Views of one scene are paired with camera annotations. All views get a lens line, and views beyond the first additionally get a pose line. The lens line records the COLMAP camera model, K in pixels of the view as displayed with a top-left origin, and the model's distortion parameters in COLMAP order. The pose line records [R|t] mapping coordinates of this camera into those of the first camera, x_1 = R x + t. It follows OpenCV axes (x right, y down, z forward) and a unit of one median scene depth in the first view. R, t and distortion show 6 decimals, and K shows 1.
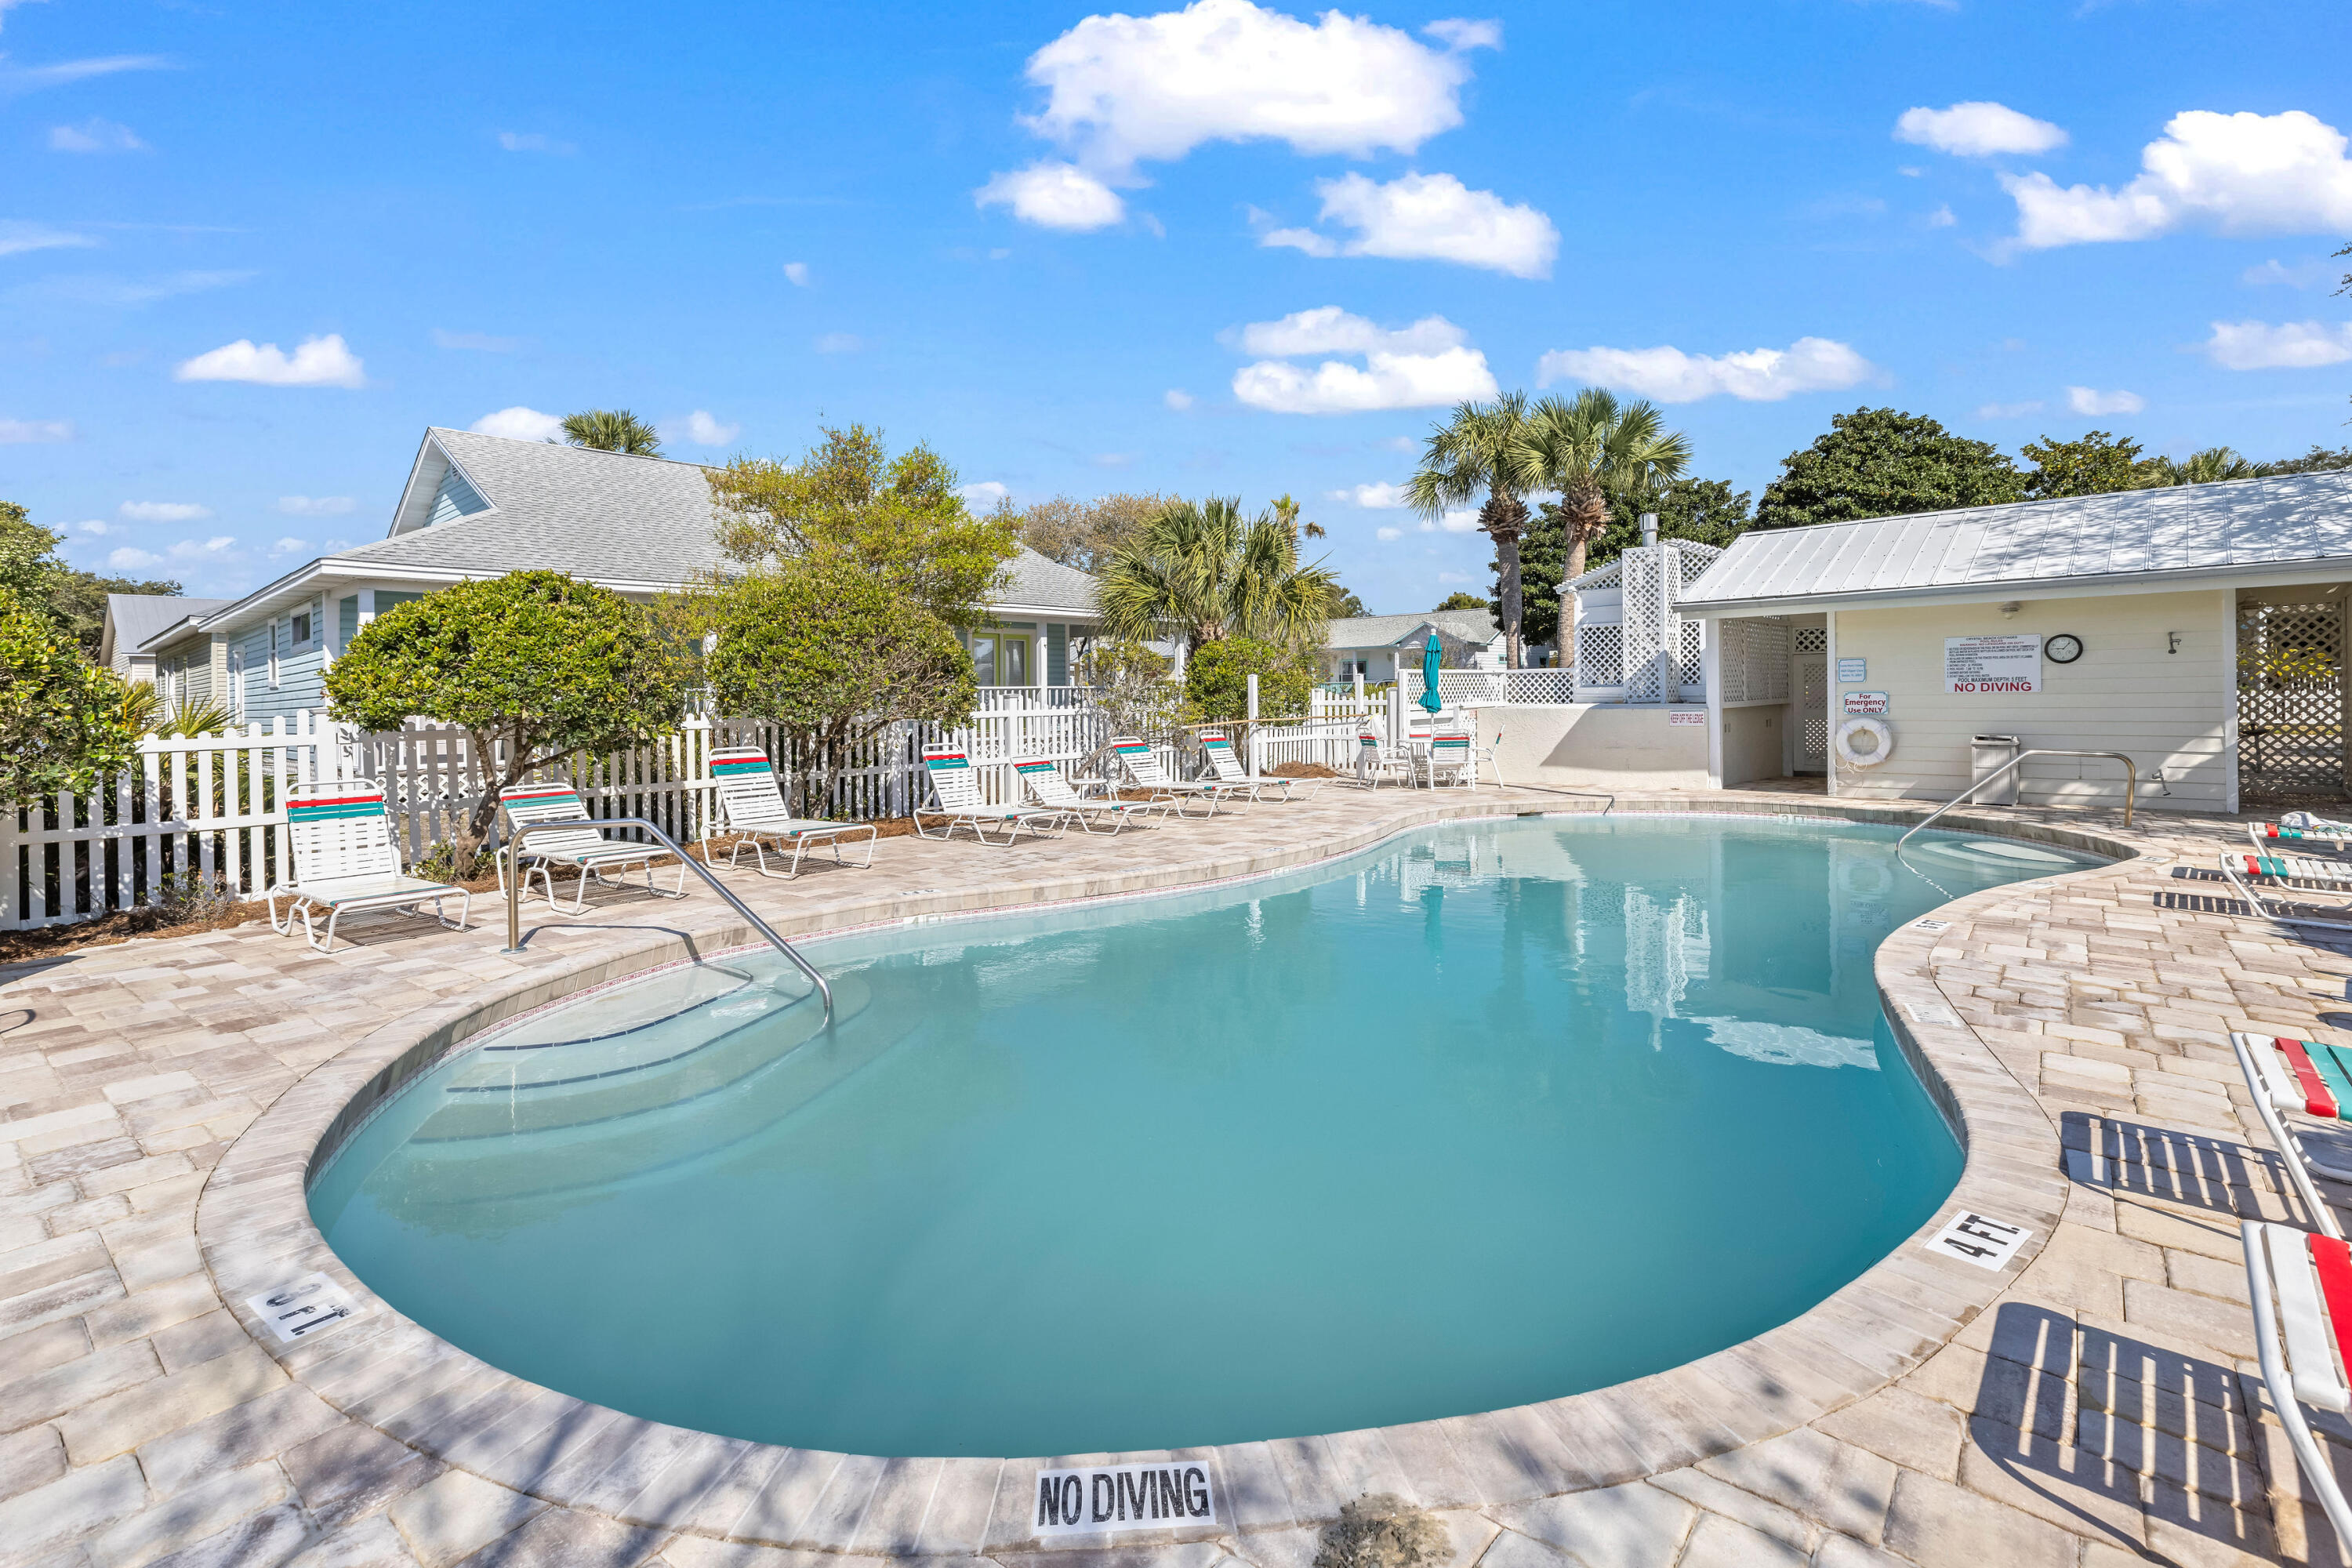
lens RADIAL K [[1062.7, 0, 1182.3], [0, 1062.7, 696.2], [0, 0, 1]] dist [0.010963, 0.000858]
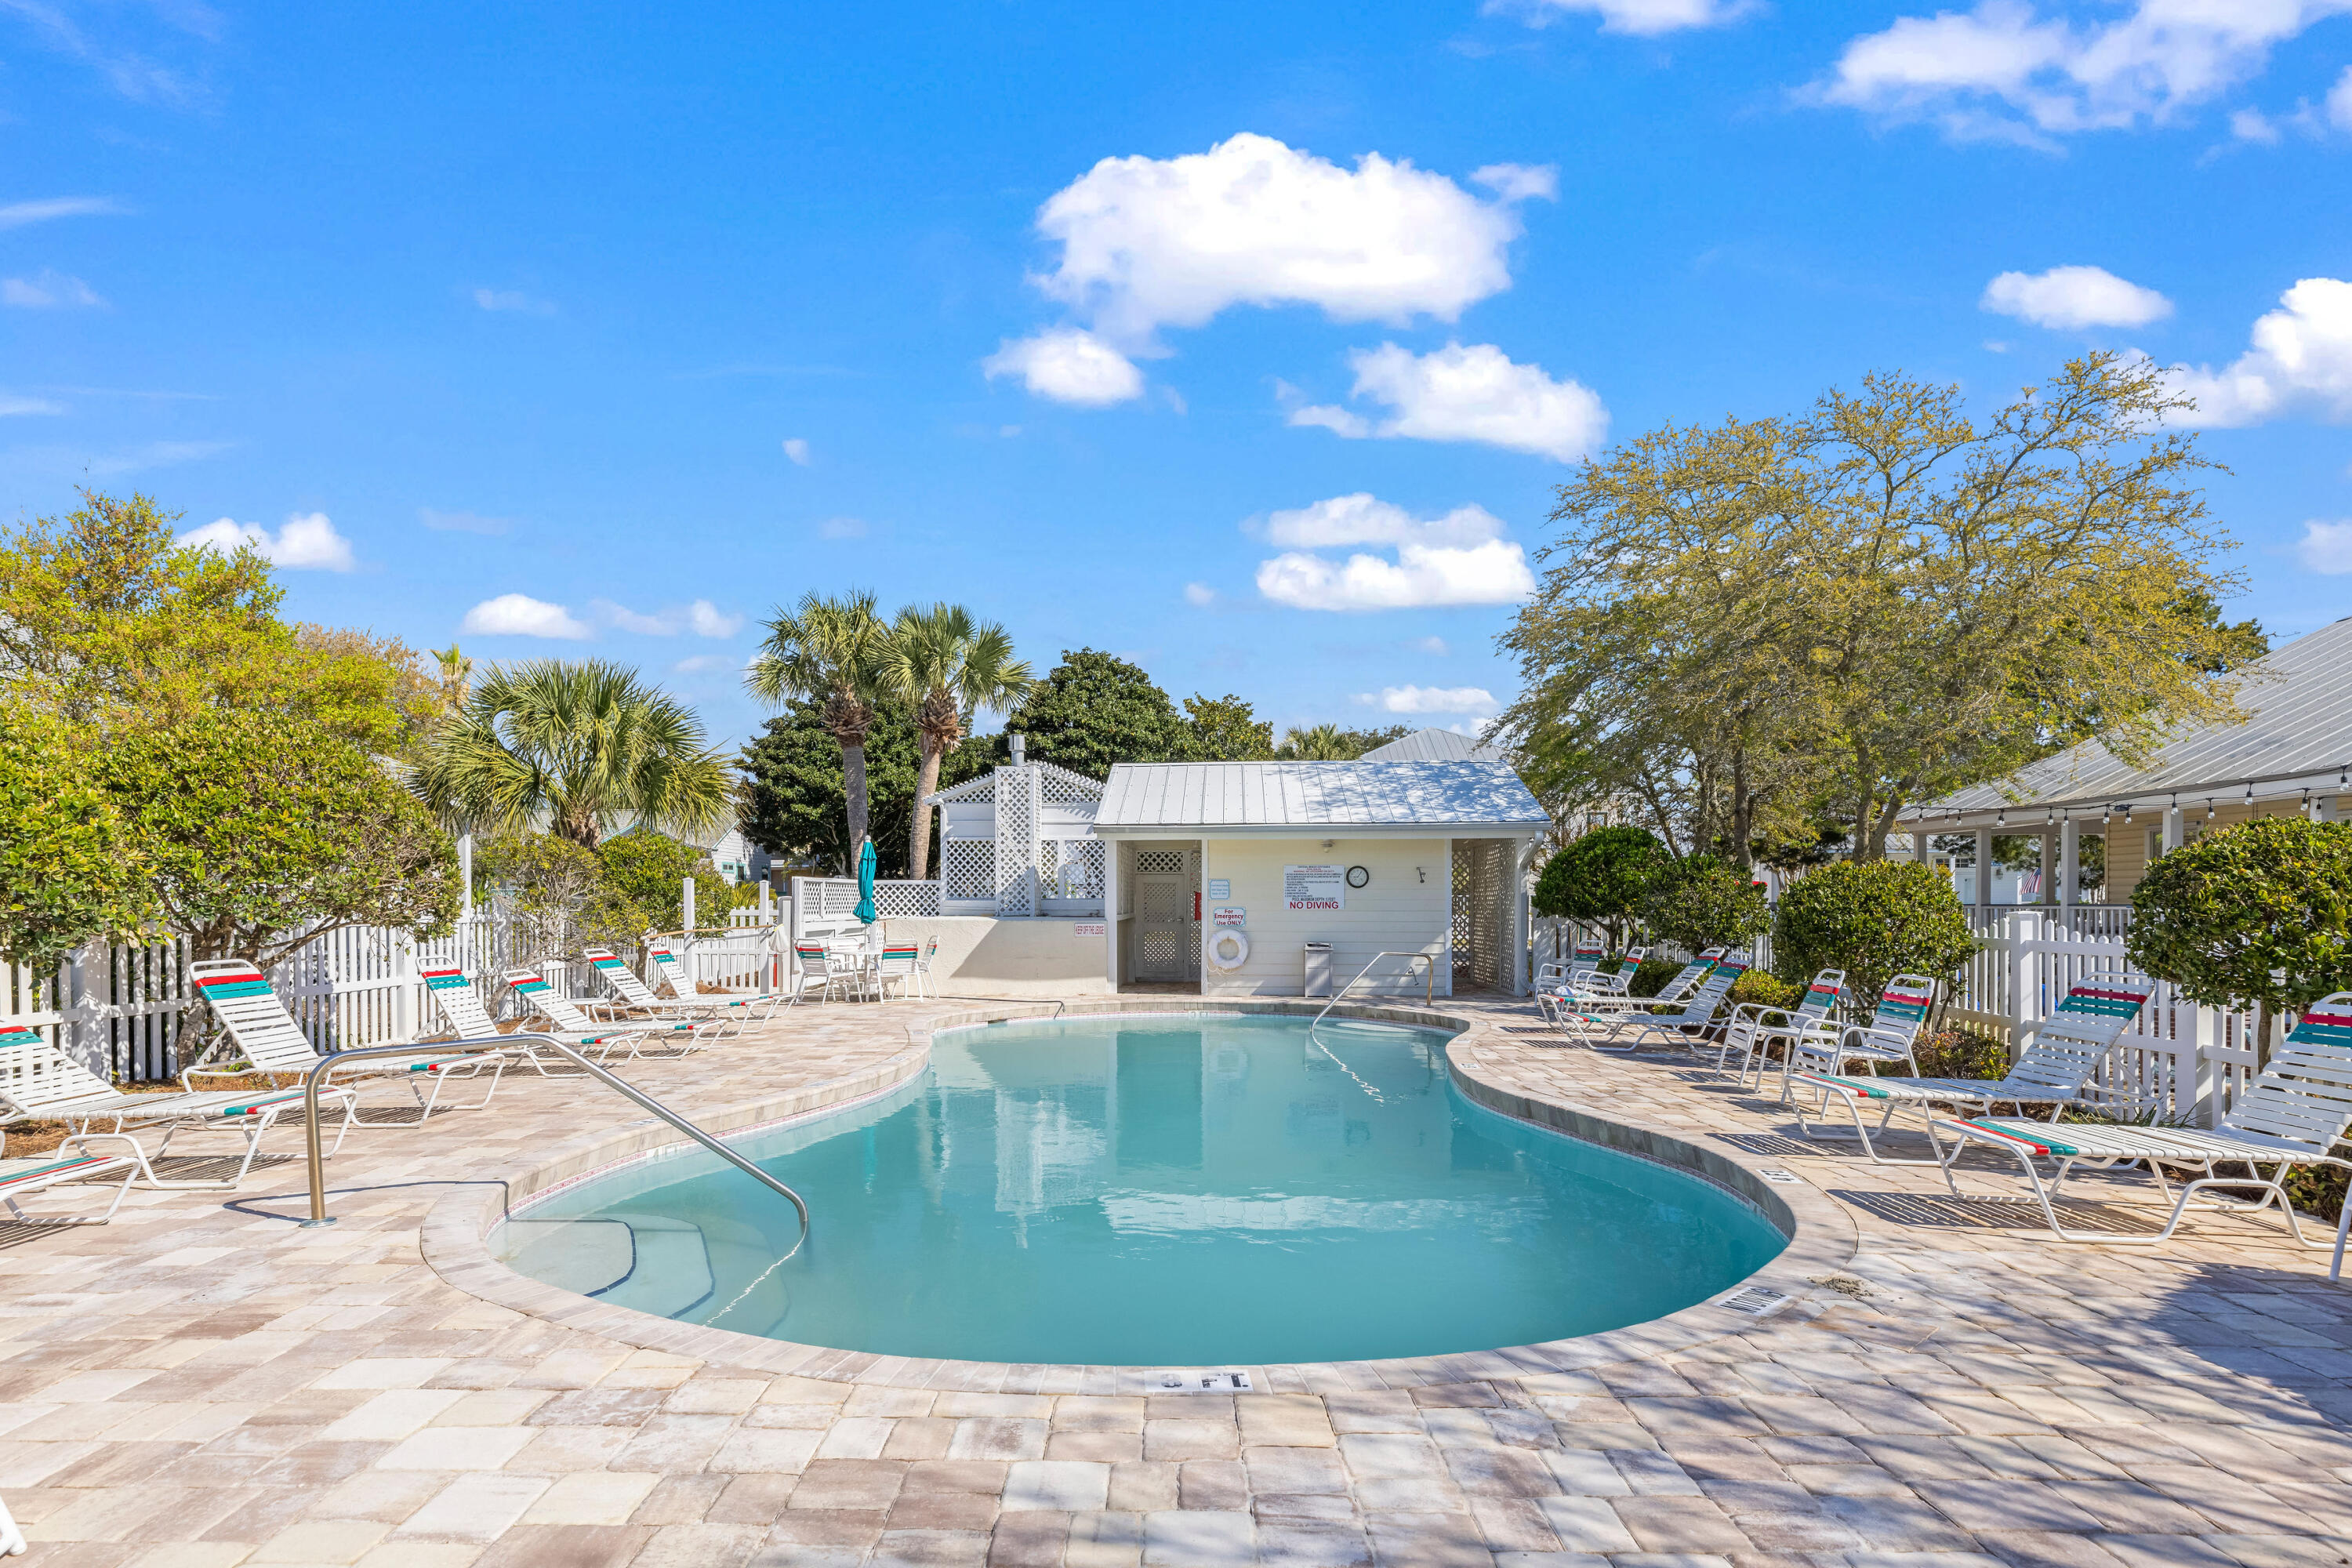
lens RADIAL K [[1183.0, 0, 1165.5], [0, 1183.0, 911.6], [0, 0, 1]] dist [-0.003024, -0.000164]
pose [[0.790189, 0.012189, 0.612742, -0.226230], [-0.013030, 0.999910, -0.003089, 0.005385], [-0.612725, -0.005543, 0.790277, -0.005350]]
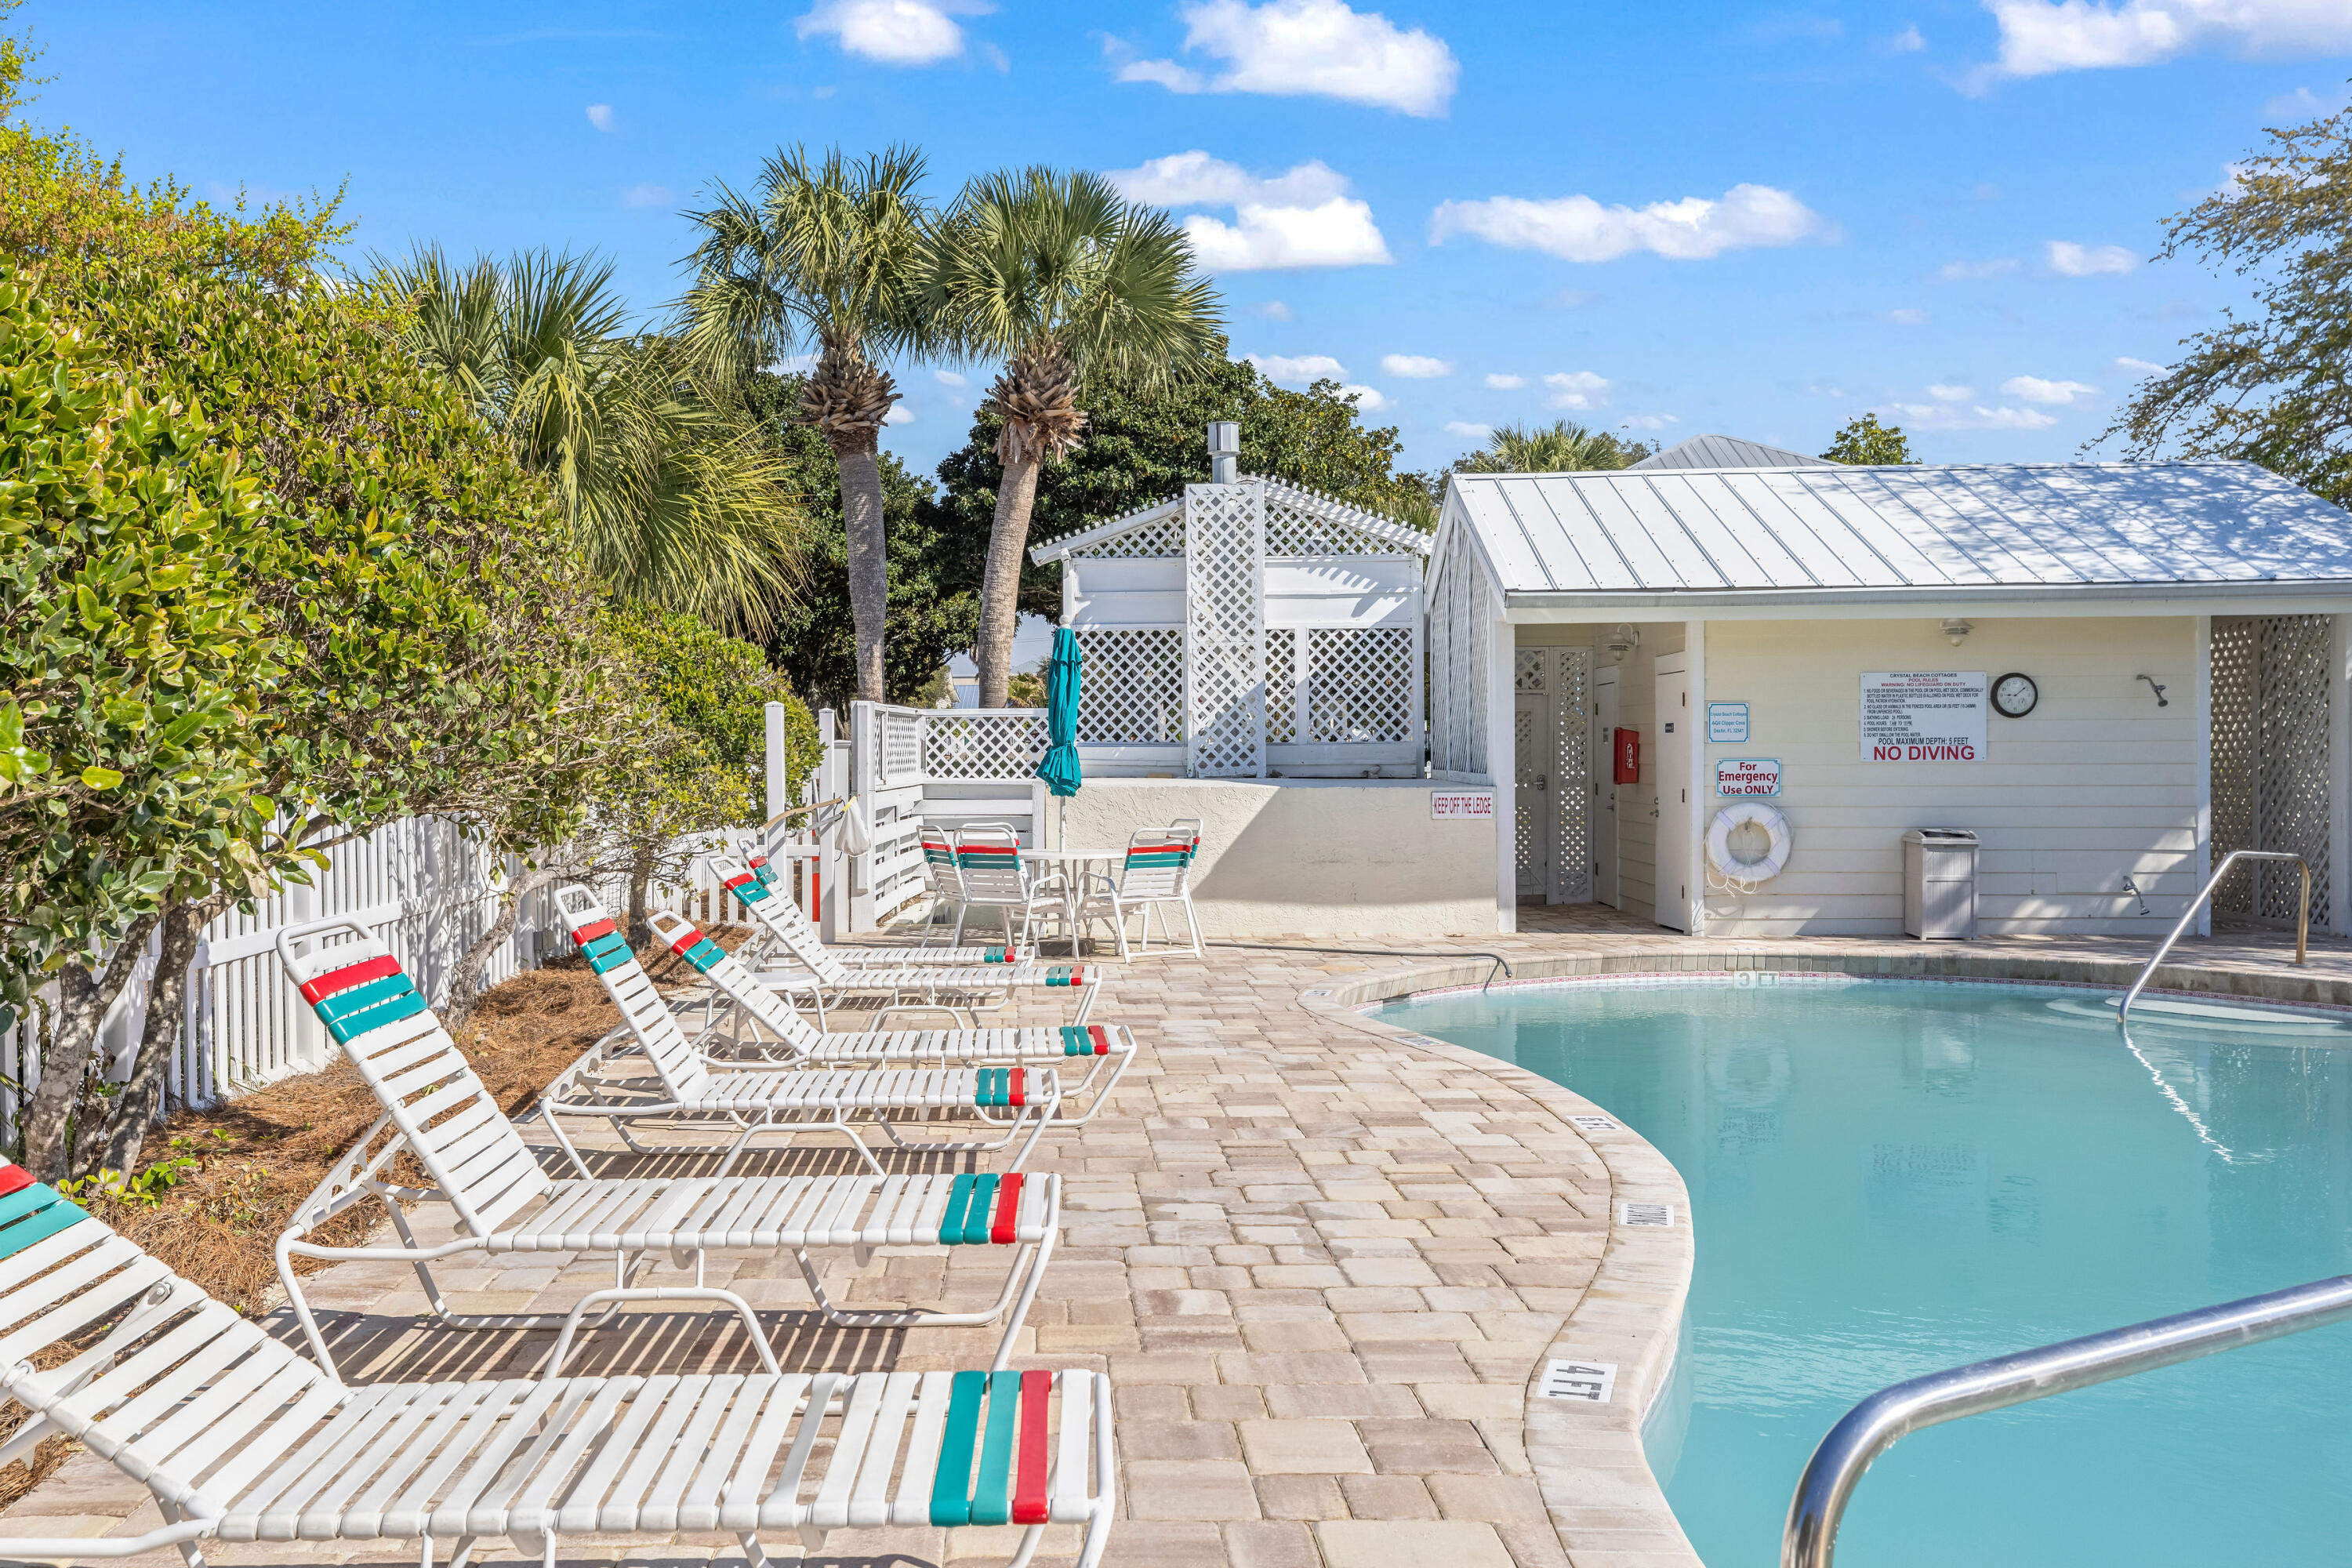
lens RADIAL K [[2086.8, 0, 1176.0], [0, 2086.8, 784.0], [0, 0, 1]] dist [-0.012377, 0.000033]
pose [[0.795653, 0.002722, 0.605747, -0.310513], [-0.007734, 0.999954, 0.005665, 0.005771], [-0.605703, -0.009192, 0.795638, 0.265321]]
